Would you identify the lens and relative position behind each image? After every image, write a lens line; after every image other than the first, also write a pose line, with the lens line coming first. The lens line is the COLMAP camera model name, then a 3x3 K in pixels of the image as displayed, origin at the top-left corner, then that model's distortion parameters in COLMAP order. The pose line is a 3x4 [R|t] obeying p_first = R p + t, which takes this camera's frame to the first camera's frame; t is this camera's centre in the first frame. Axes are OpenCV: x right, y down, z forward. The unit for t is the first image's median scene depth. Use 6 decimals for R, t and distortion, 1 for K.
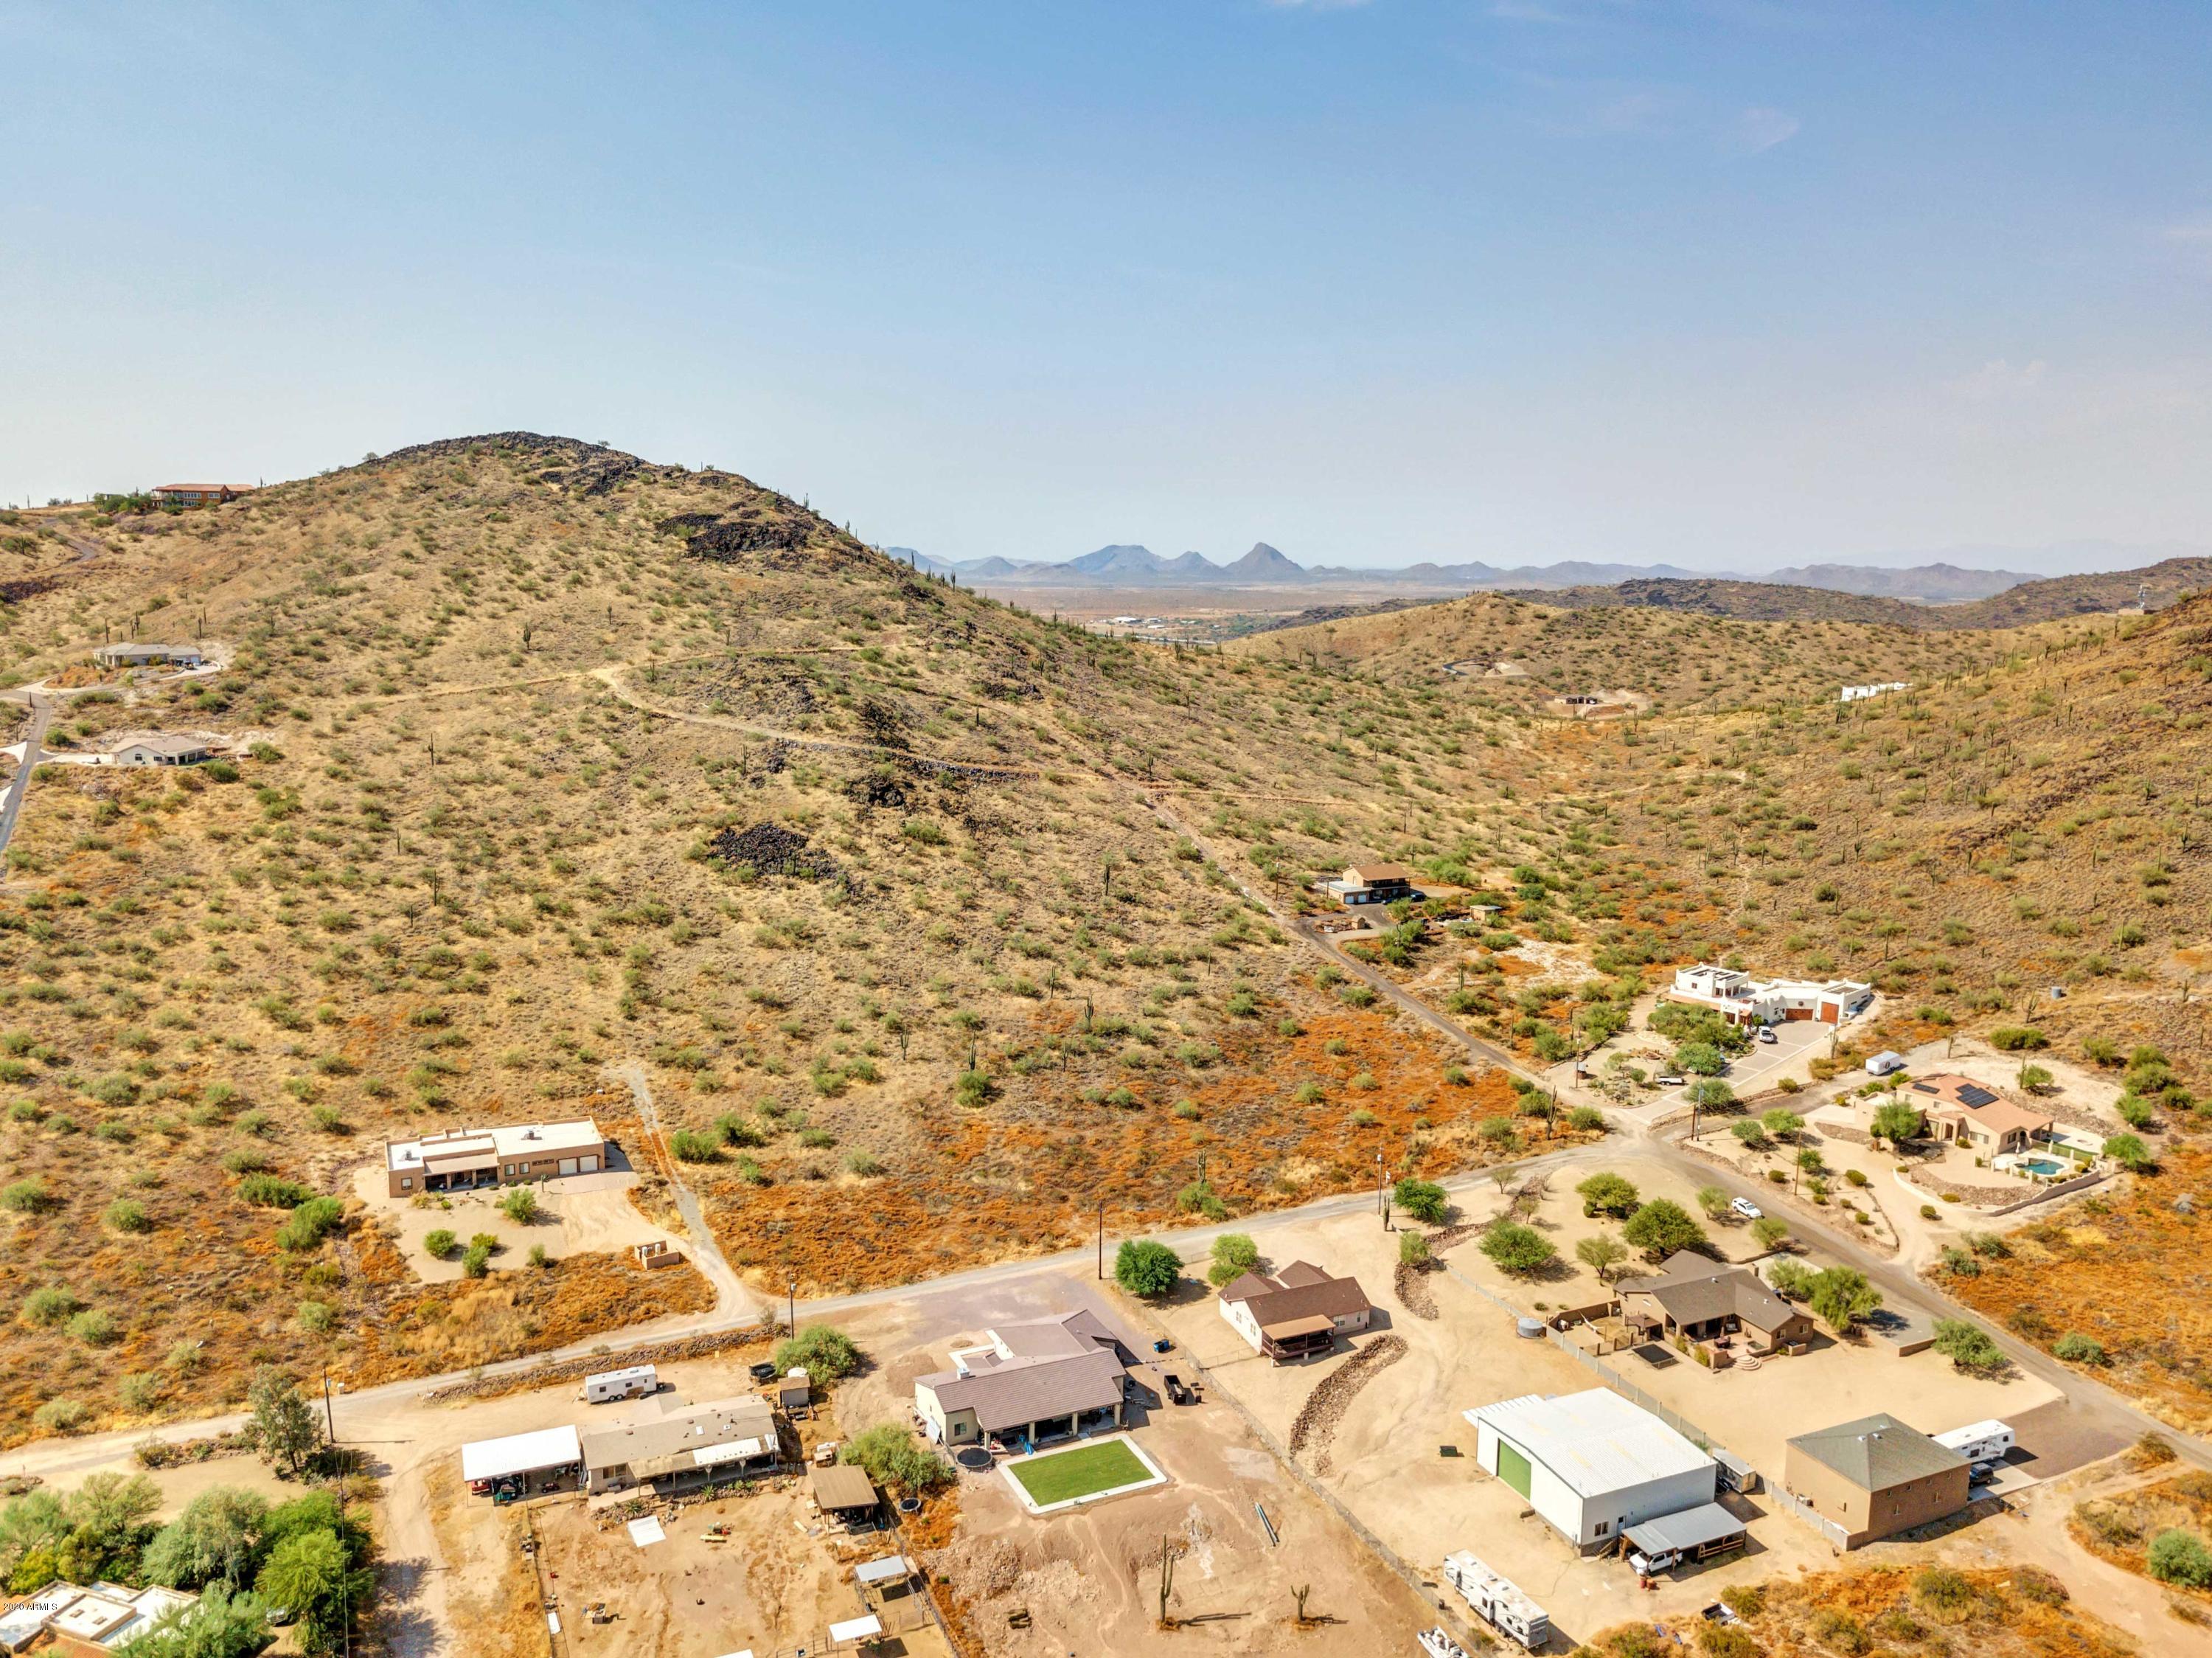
lens RADIAL K [[1655.8, 0, 1106.0], [0, 1655.8, 829.0], [0, 0, 1]] dist [0.001244, 0.023371]
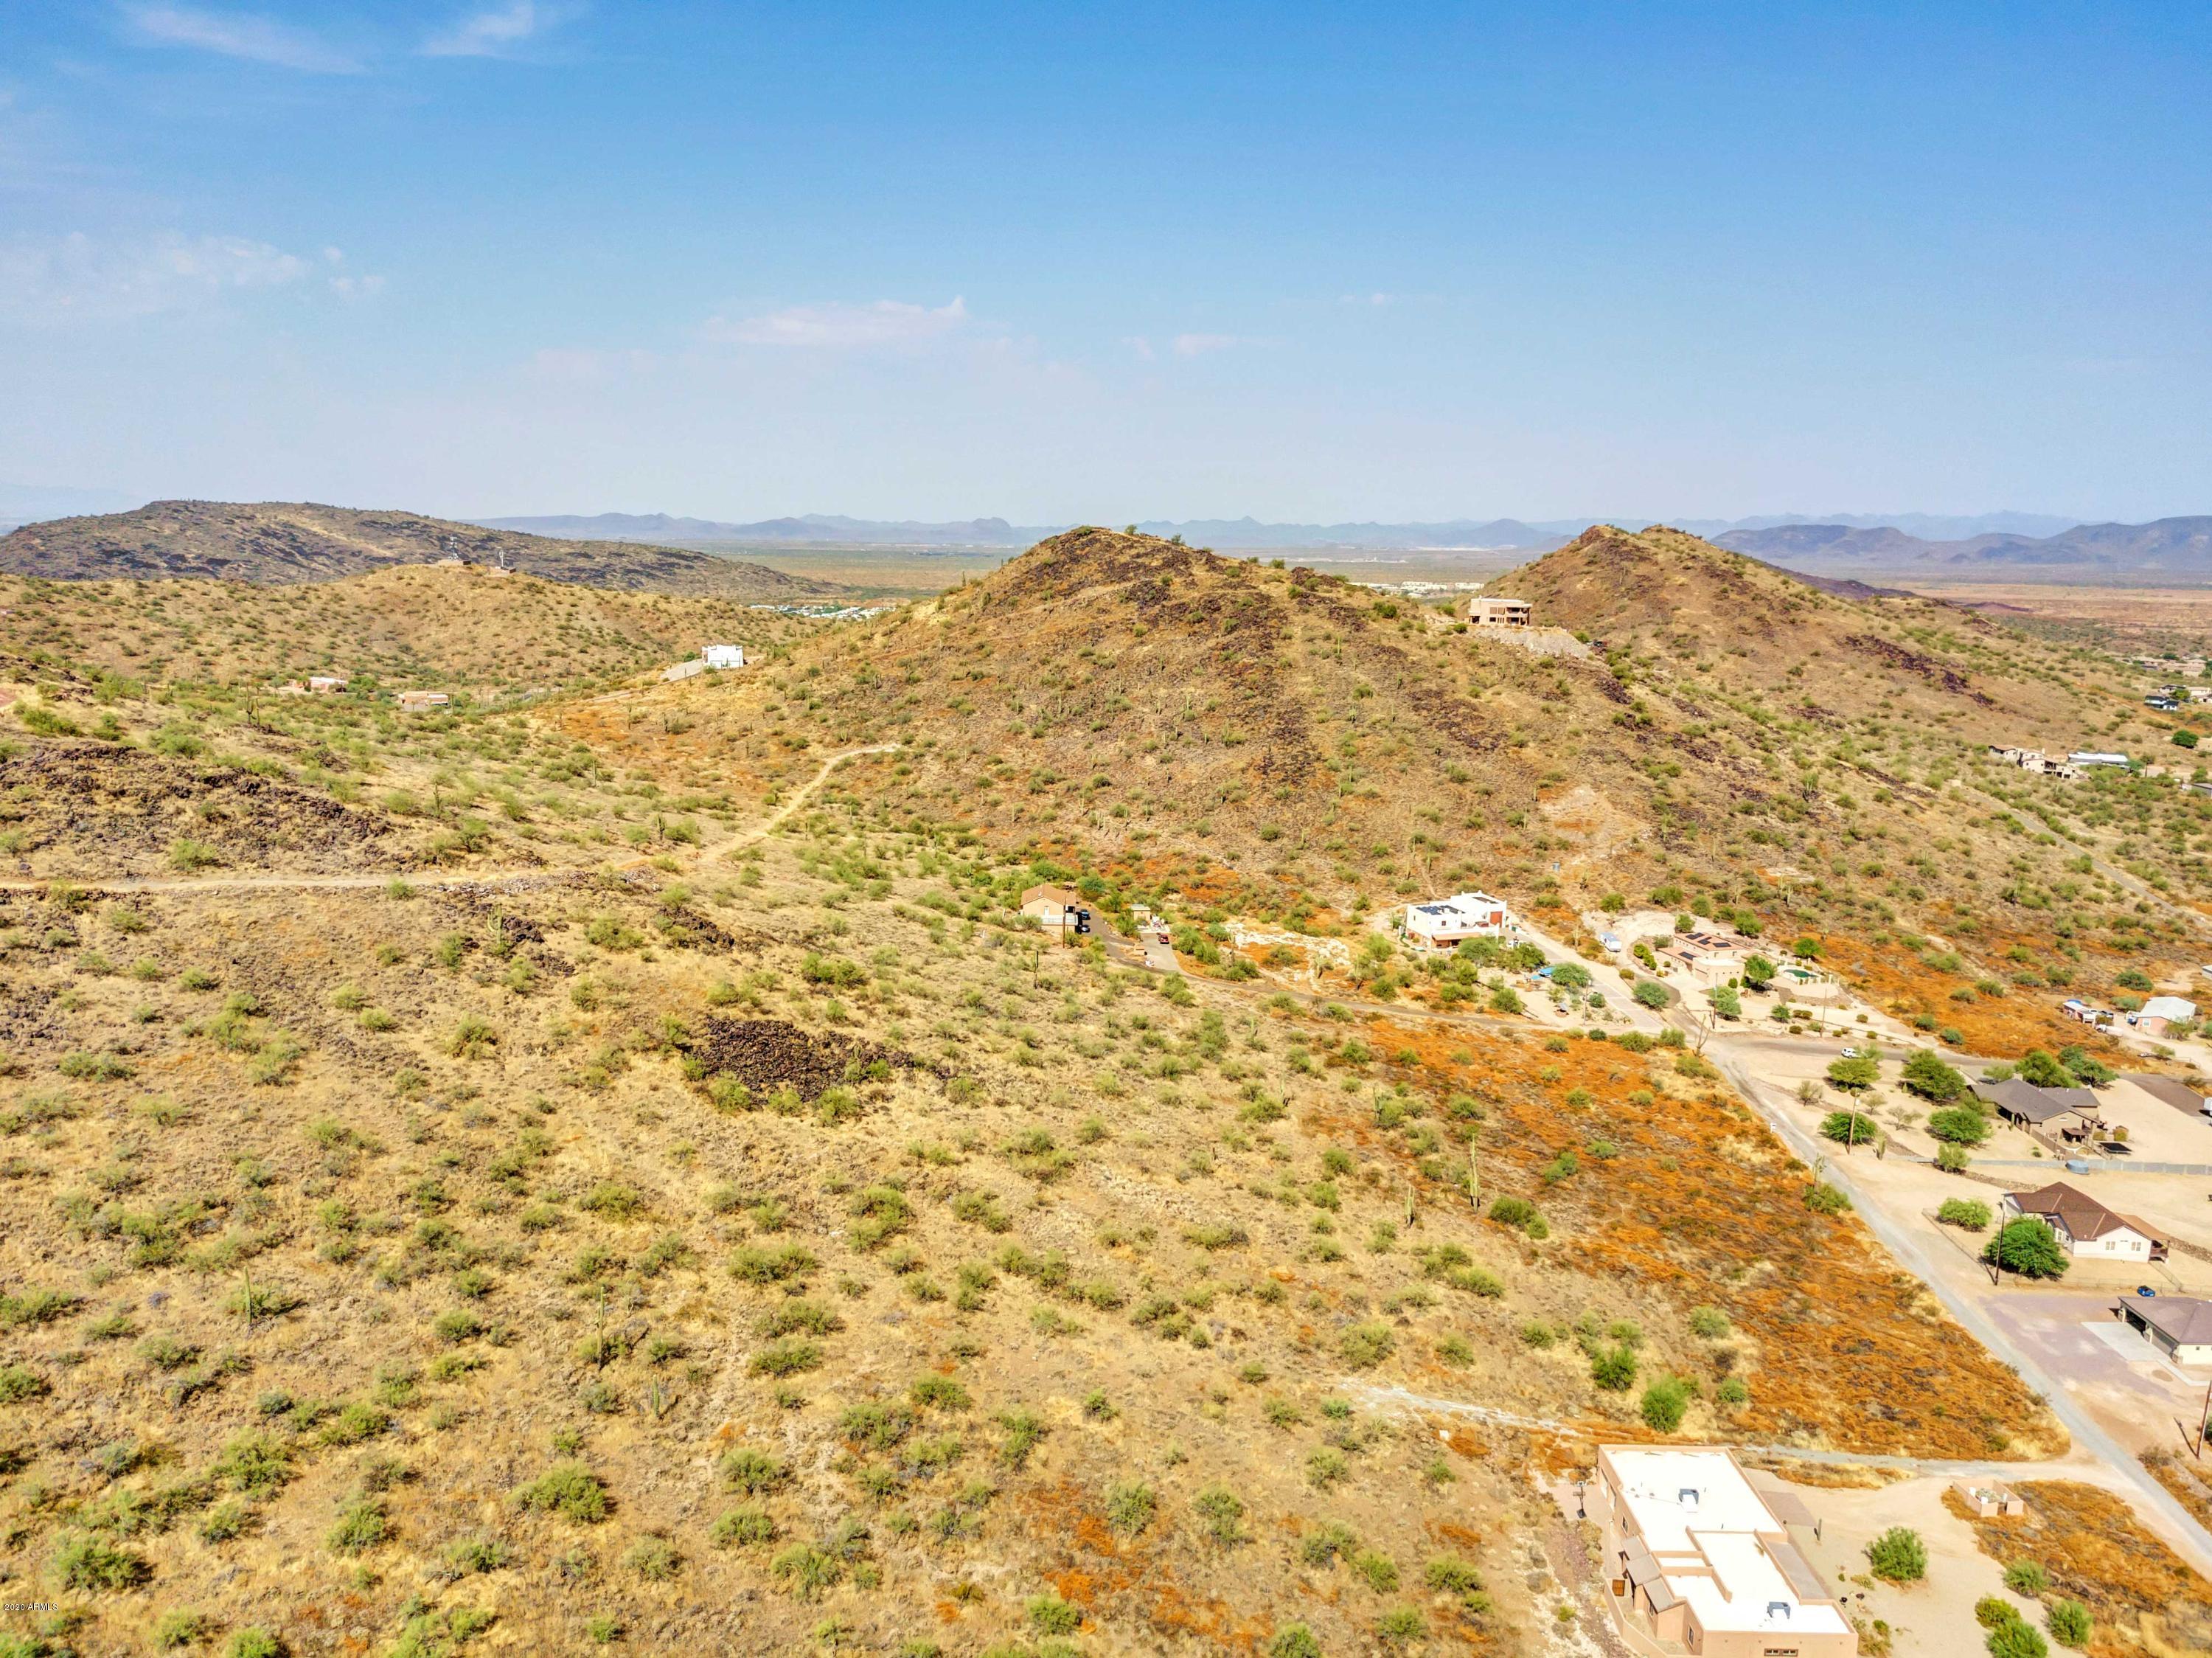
lens RADIAL K [[1681.8, 0, 1106.0], [0, 1681.8, 829.0], [0, 0, 1]] dist [-0.002929, -0.000026]
pose [[0.429995, -0.171522, 0.886388, -0.964472], [0.140741, 0.982520, 0.121850, -0.182111], [-0.891794, 0.072356, 0.446619, 0.861731]]
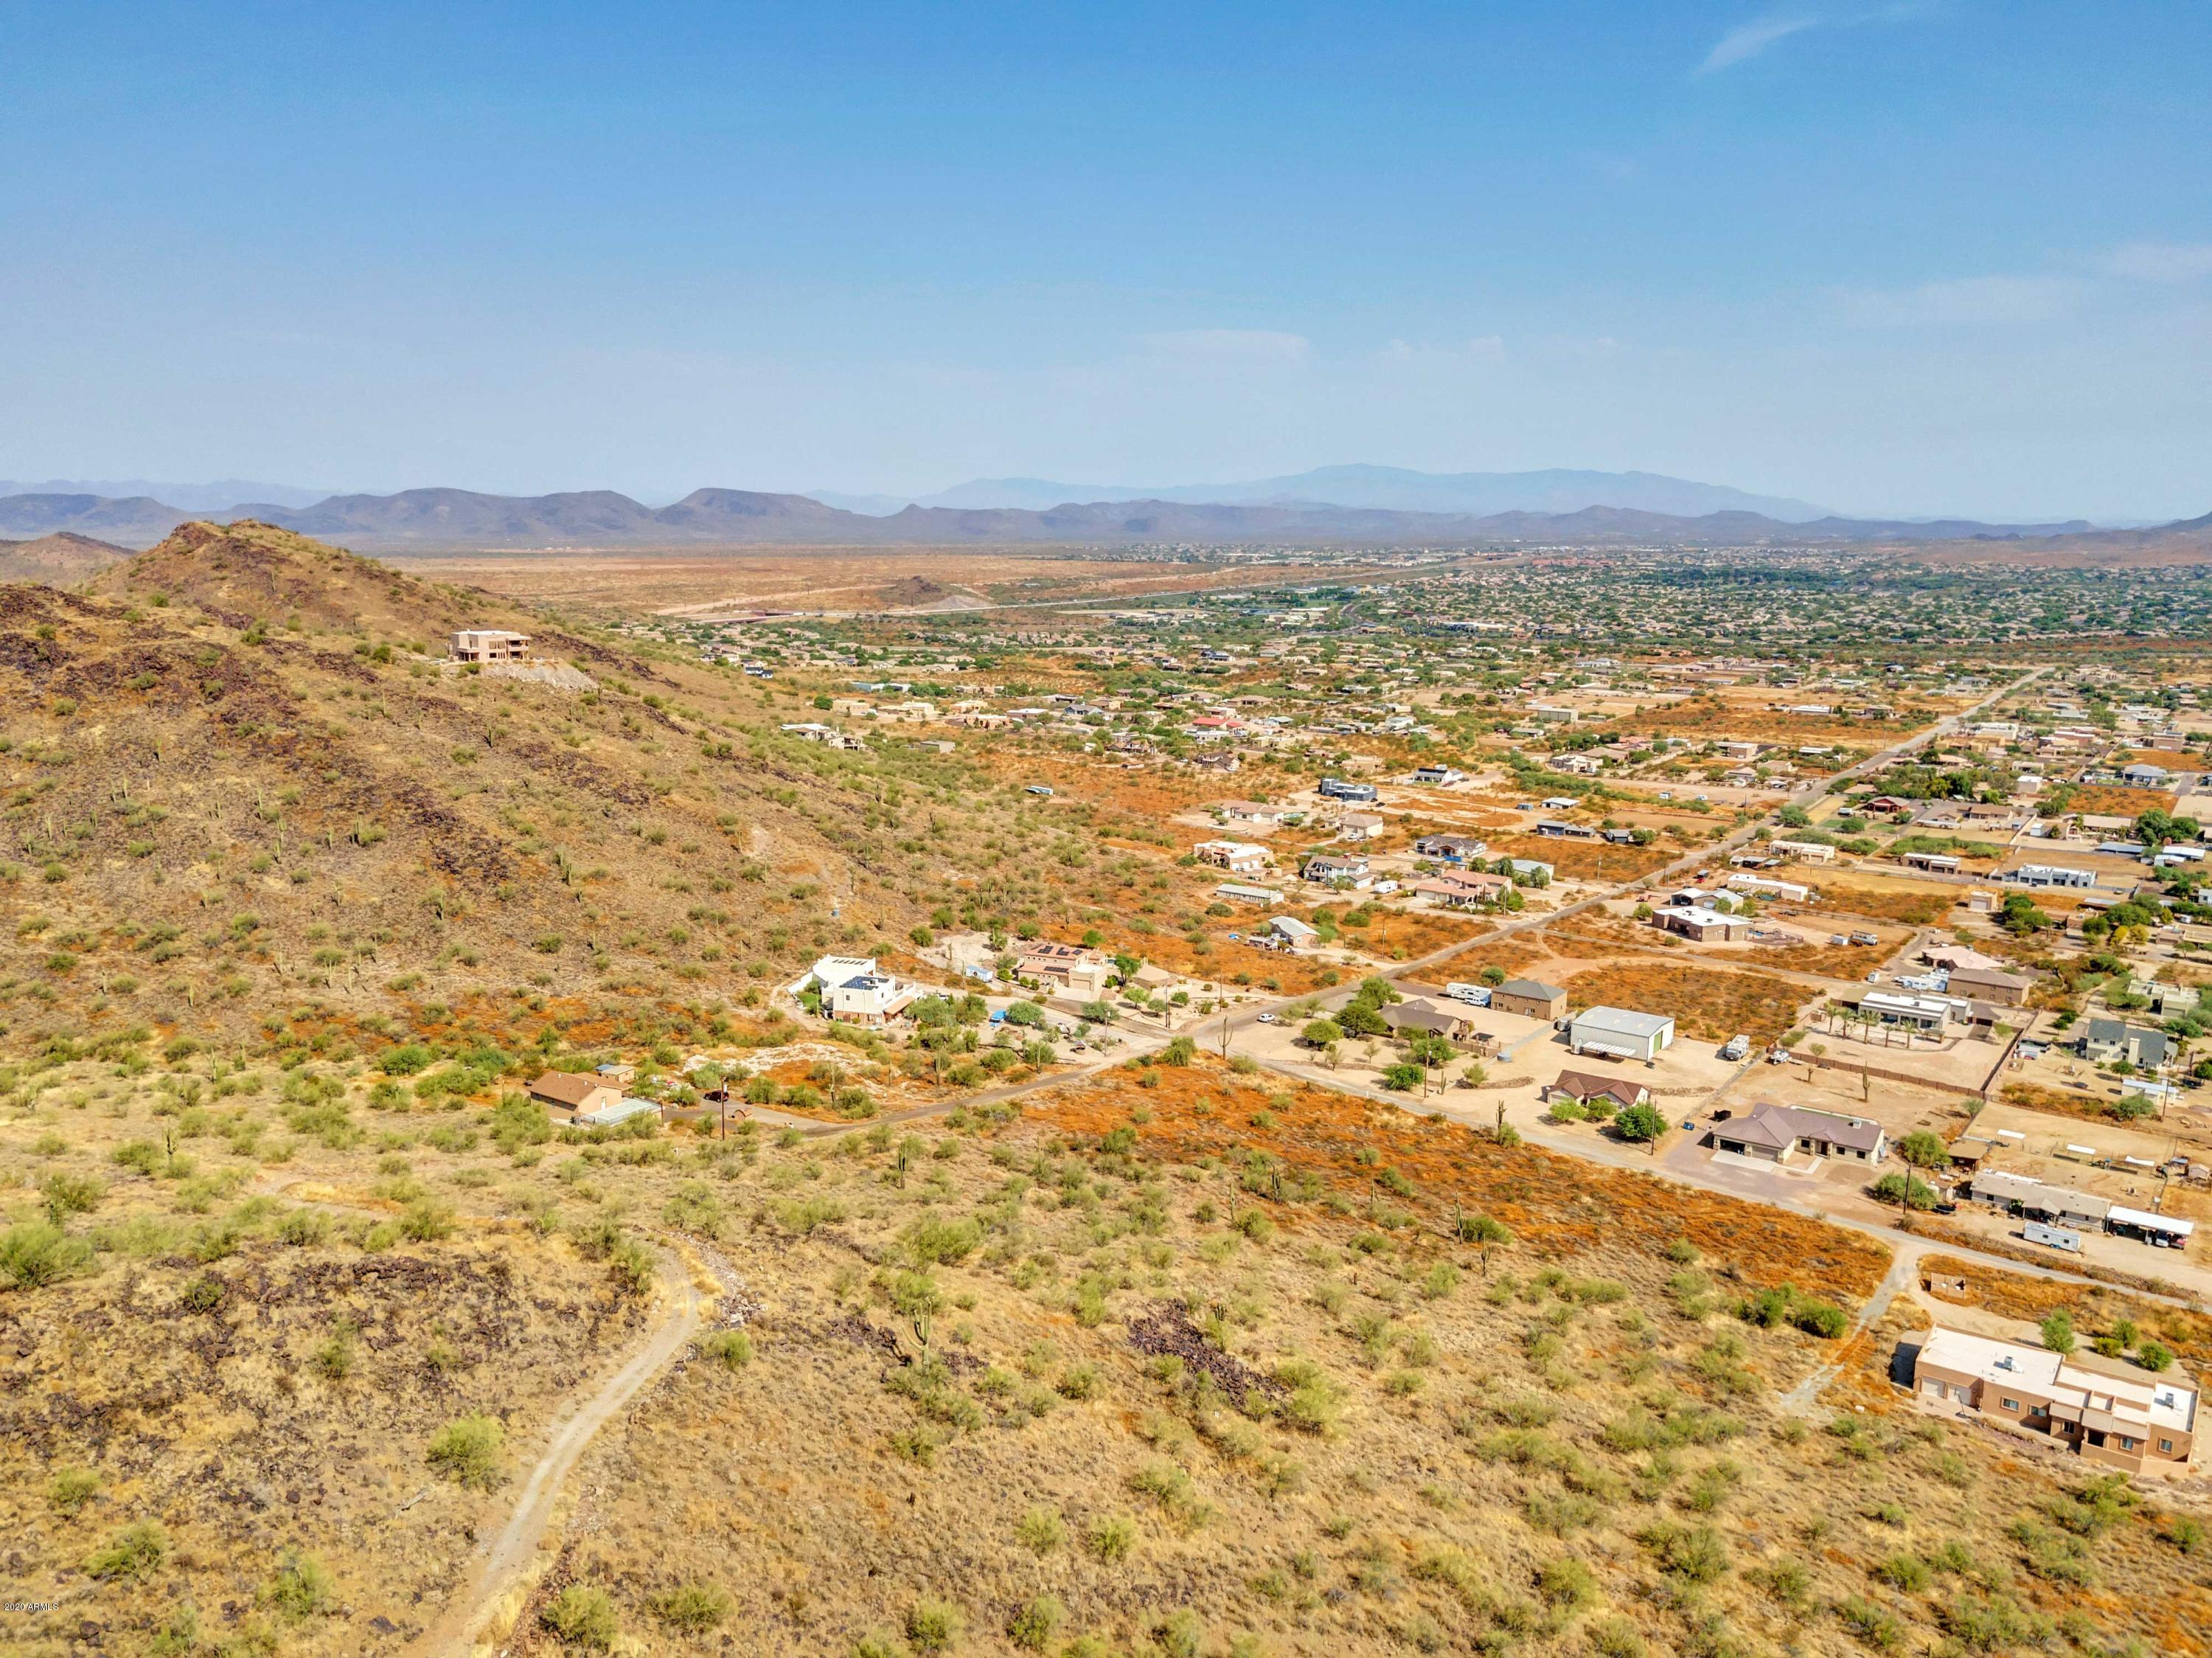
lens RADIAL K [[1655.8, 0, 1106.0], [0, 1655.8, 829.0], [0, 0, 1]] dist [0.001244, 0.023371]
pose [[-0.477818, -0.181873, 0.859425, -0.781178], [0.131970, 0.952369, 0.274913, -0.357729], [-0.868489, 0.244777, -0.431058, 1.643602]]
